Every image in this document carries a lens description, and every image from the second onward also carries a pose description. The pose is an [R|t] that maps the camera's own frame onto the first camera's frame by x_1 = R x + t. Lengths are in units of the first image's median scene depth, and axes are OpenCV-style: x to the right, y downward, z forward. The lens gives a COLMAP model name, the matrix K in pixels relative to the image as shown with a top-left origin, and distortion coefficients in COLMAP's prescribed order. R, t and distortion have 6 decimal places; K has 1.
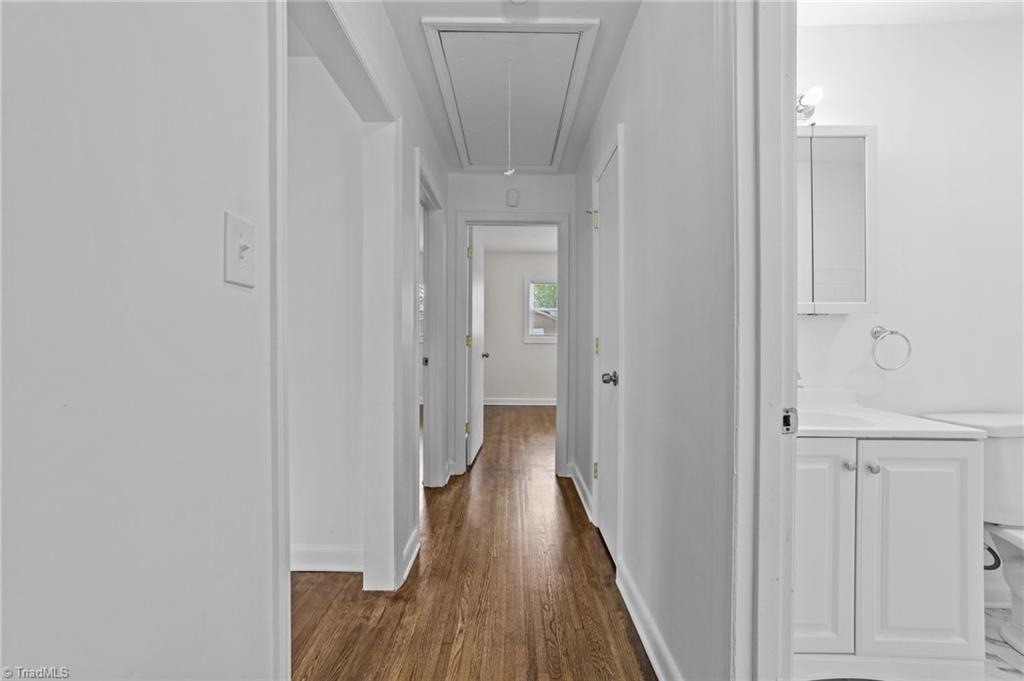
lens RADIAL K [[394.3, 0, 504.9], [0, 394.3, 336.6], [0, 0, 1]] dist [-0.010734, 0.003031]
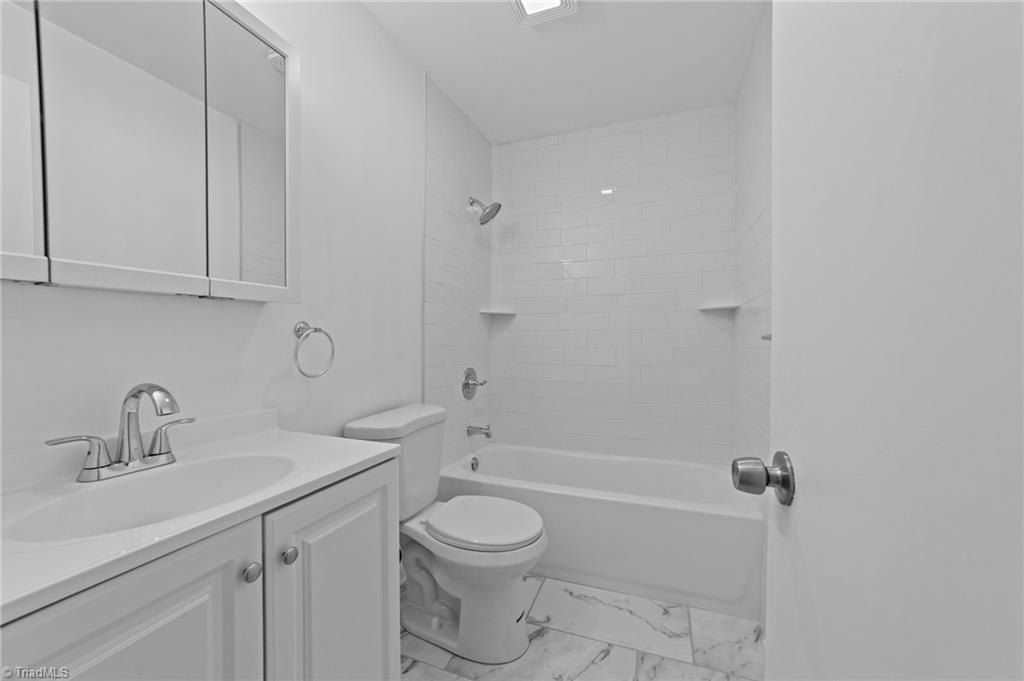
lens RADIAL K [[394.3, 0, 507.2], [0, 394.3, 340.4], [0, 0, 1]] dist [-0.010734, 0.003031]
pose [[0.342884, -0.011281, 0.939310, 0.387761], [-0.003316, 0.999907, 0.013219, -0.000887], [-0.939372, -0.007647, 0.342814, 0.376601]]
